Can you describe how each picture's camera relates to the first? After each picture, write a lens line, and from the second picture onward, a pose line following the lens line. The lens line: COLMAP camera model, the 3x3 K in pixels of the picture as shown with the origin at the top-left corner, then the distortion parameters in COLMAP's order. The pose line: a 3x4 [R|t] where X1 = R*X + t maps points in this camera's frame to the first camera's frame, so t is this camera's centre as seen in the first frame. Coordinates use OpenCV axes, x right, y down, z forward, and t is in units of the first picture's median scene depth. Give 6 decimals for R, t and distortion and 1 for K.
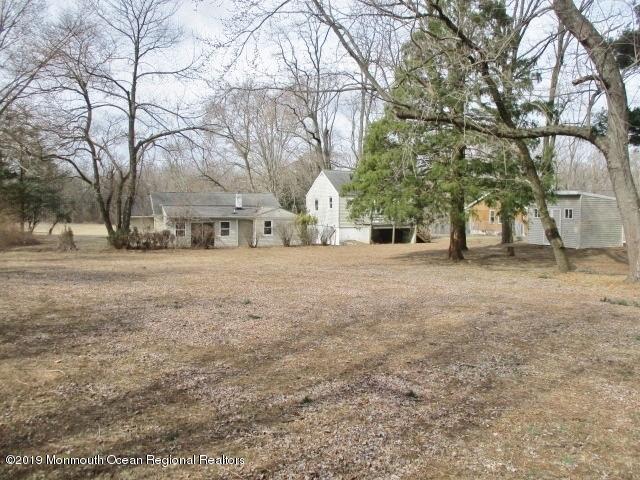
lens RADIAL K [[525.2, 0, 320.0], [0, 525.2, 240.0], [0, 0, 1]] dist [-0.004247, -0.001288]
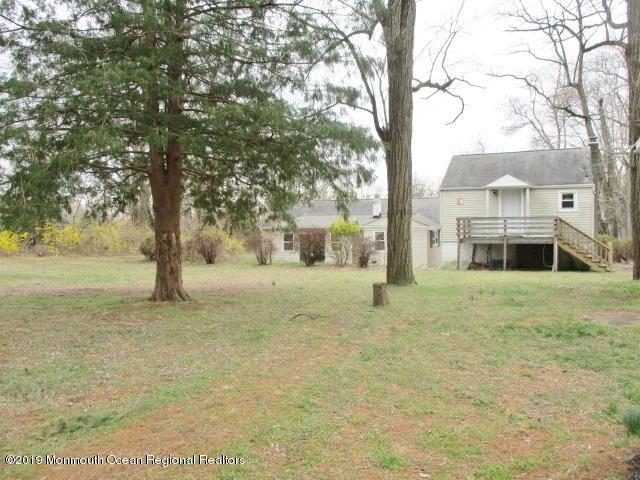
lens RADIAL K [[525.2, 0, 320.0], [0, 525.2, 240.0], [0, 0, 1]] dist [-0.004247, -0.001288]
pose [[0.676263, -0.001884, -0.736658, 0.415910], [-0.041171, 0.998337, -0.040349, 0.005669], [0.735509, 0.057616, 0.675061, 0.457691]]
